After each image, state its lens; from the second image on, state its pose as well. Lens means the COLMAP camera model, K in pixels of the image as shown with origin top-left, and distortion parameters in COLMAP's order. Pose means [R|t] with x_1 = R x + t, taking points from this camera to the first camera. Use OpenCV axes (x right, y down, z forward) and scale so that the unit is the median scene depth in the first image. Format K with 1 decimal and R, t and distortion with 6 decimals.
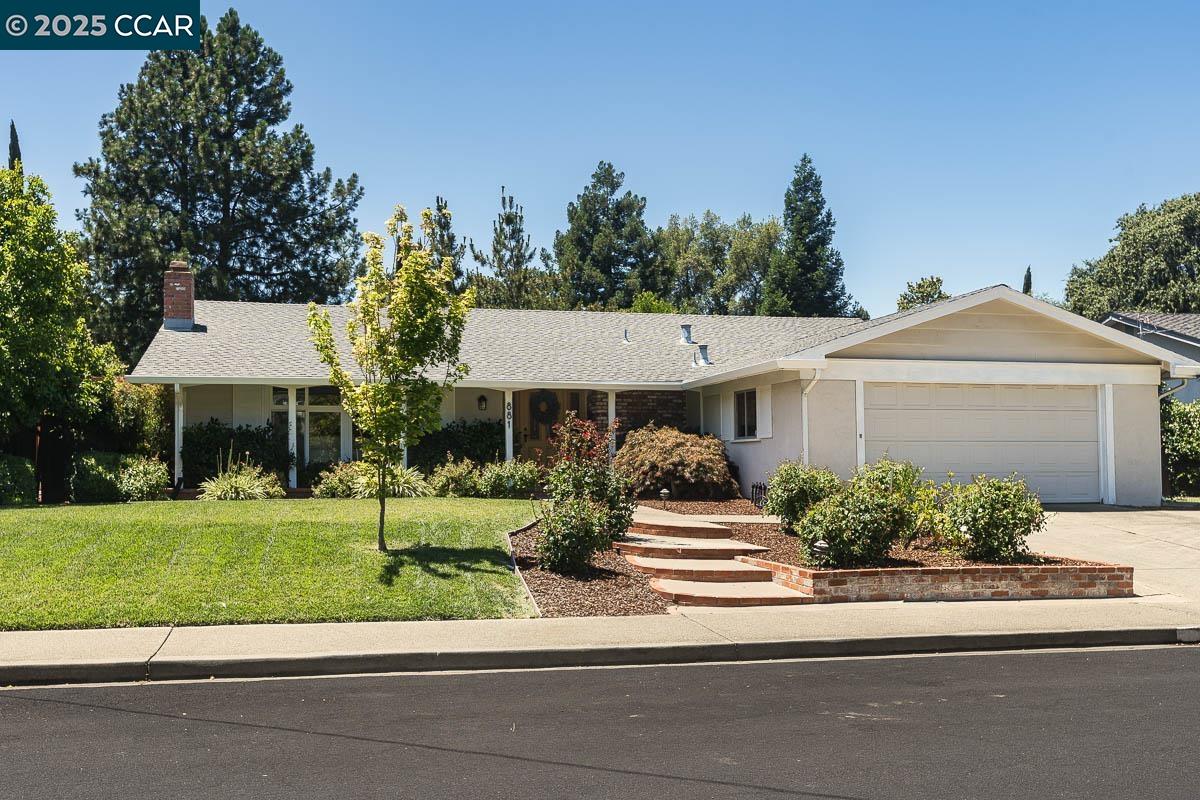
lens RADIAL K [[1162.3, 0, 575.4], [0, 1162.3, 400.7], [0, 0, 1]] dist [-0.018943, 0.144713]
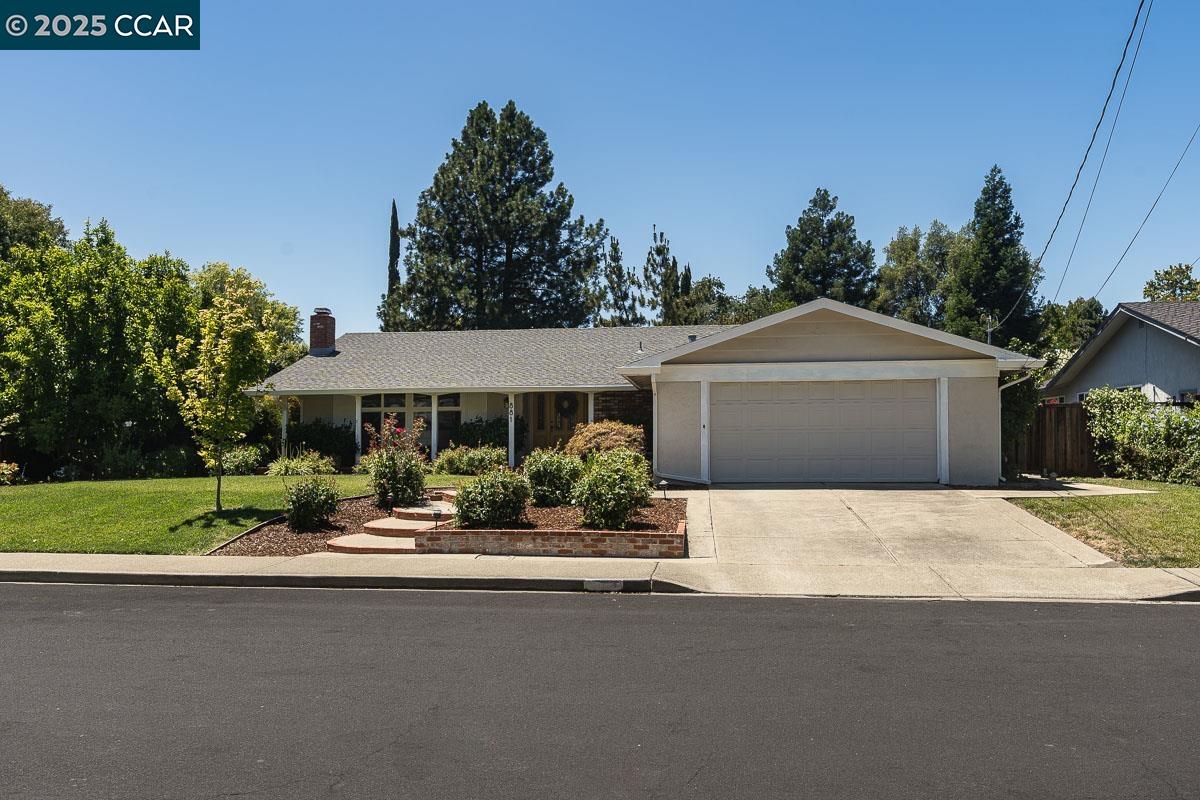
lens RADIAL K [[958.6, 0, 599.1], [0, 958.6, 417.6], [0, 0, 1]] dist [0.023918, 0.002430]
pose [[0.942057, -0.013876, -0.335166, 0.379286], [0.023082, 0.999457, 0.023499, -0.004455], [0.334658, -0.029873, 0.941866, 0.002241]]
